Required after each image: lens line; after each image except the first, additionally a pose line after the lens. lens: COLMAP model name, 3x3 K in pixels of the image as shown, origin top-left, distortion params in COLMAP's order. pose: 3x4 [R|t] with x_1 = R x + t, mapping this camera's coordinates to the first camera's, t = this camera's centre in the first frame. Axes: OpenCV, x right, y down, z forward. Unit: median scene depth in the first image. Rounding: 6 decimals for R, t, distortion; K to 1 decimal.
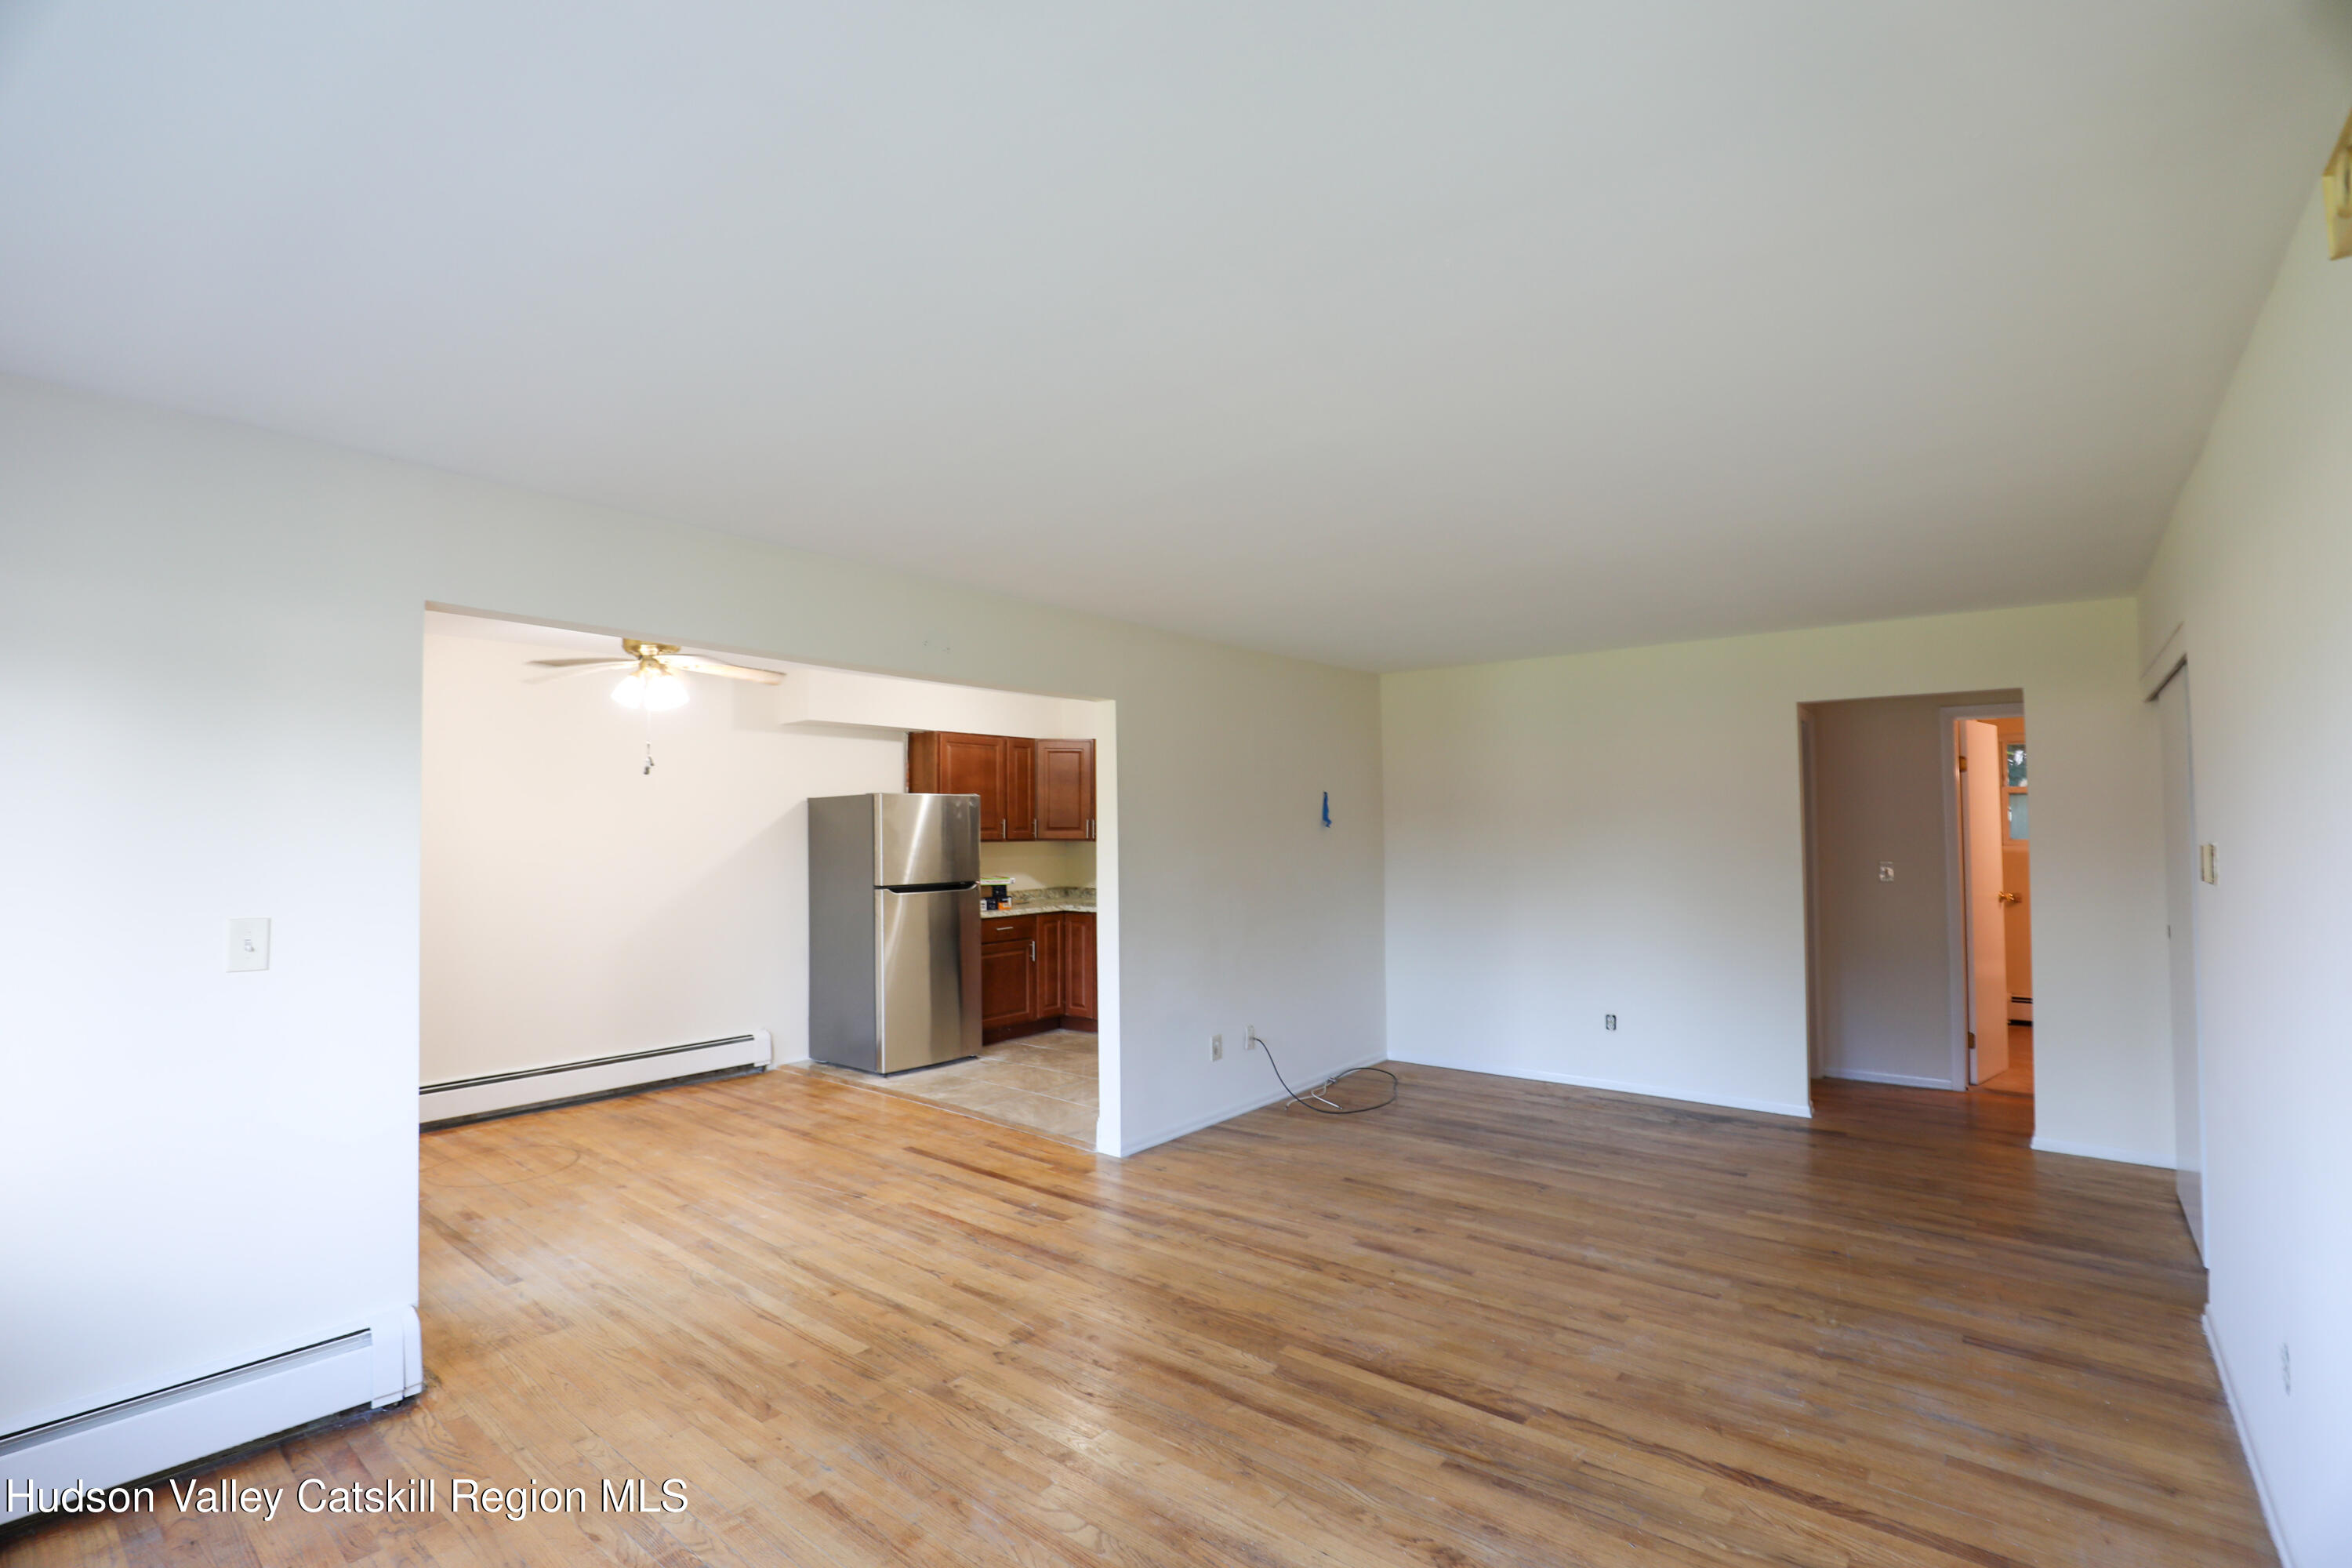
lens RADIAL K [[1077.5, 0, 1157.8], [0, 1077.5, 792.0], [0, 0, 1]] dist [-0.017282, 0.000296]
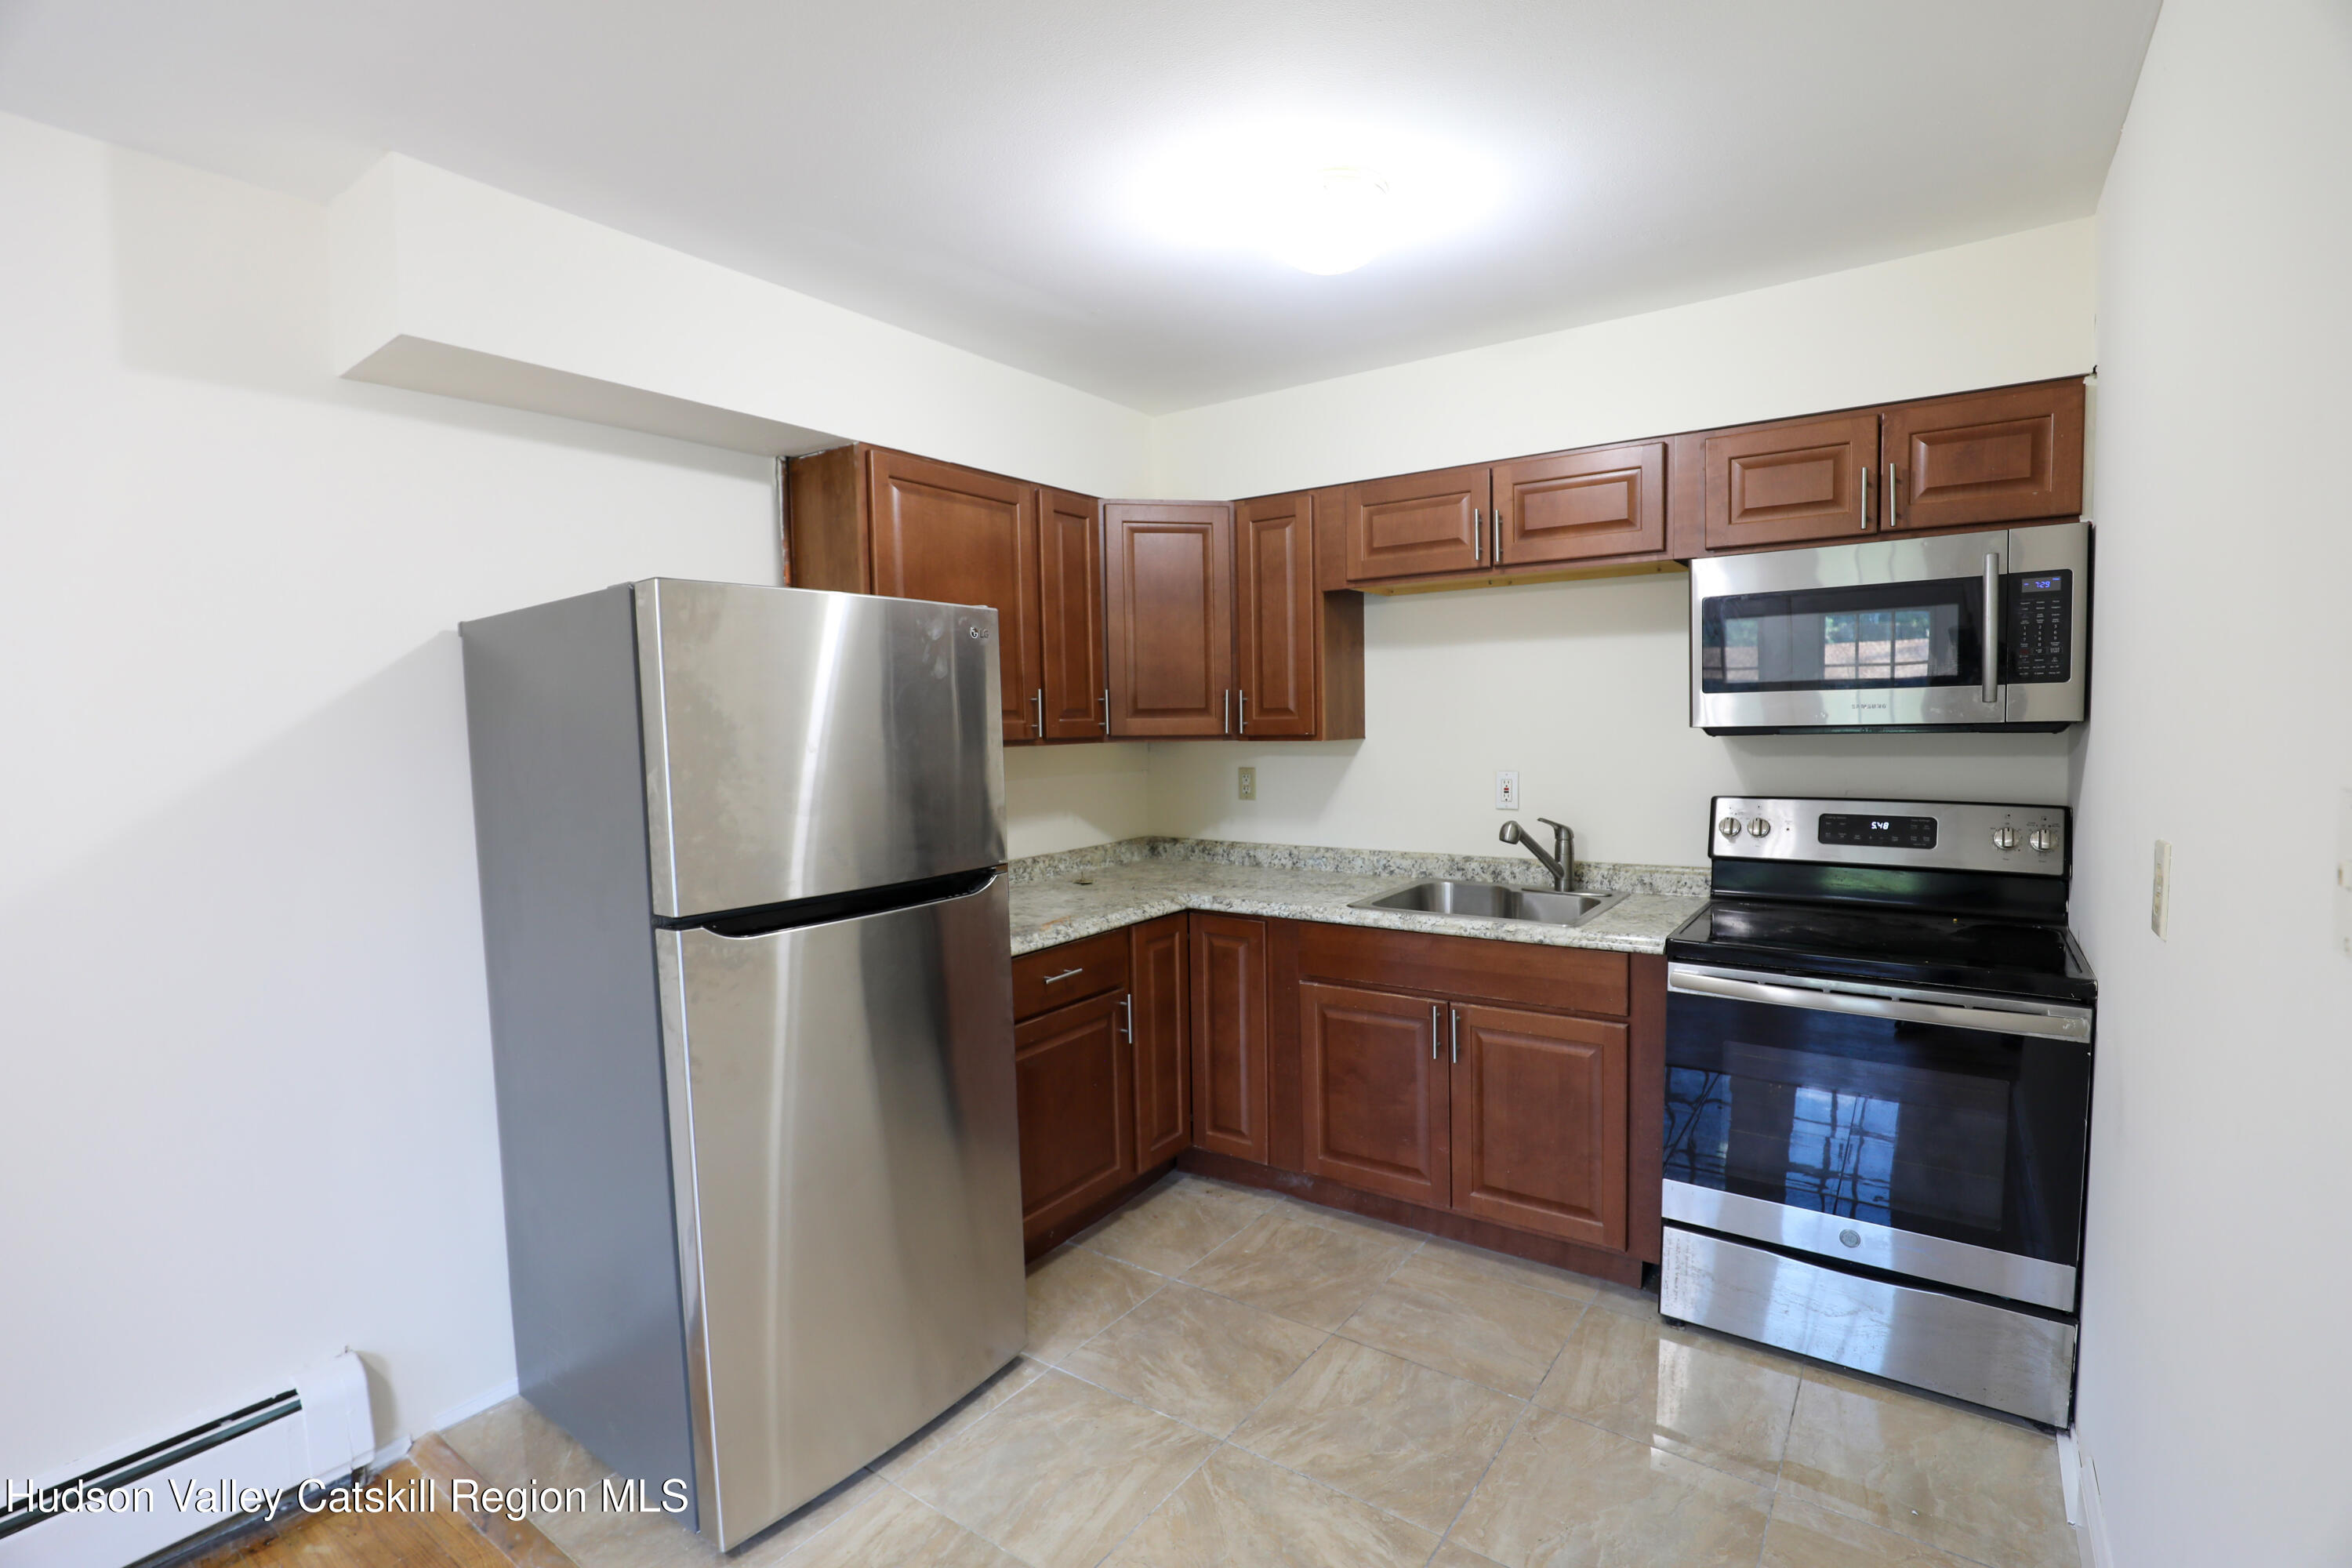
lens RADIAL K [[1077.5, 0, 1157.8], [0, 1077.5, 792.0], [0, 0, 1]] dist [-0.017282, 0.000296]
pose [[0.997242, -0.015411, 0.072598, -0.133165], [0.007791, 0.994536, 0.104102, 0.022894], [-0.073806, -0.103250, 0.991913, 0.615697]]
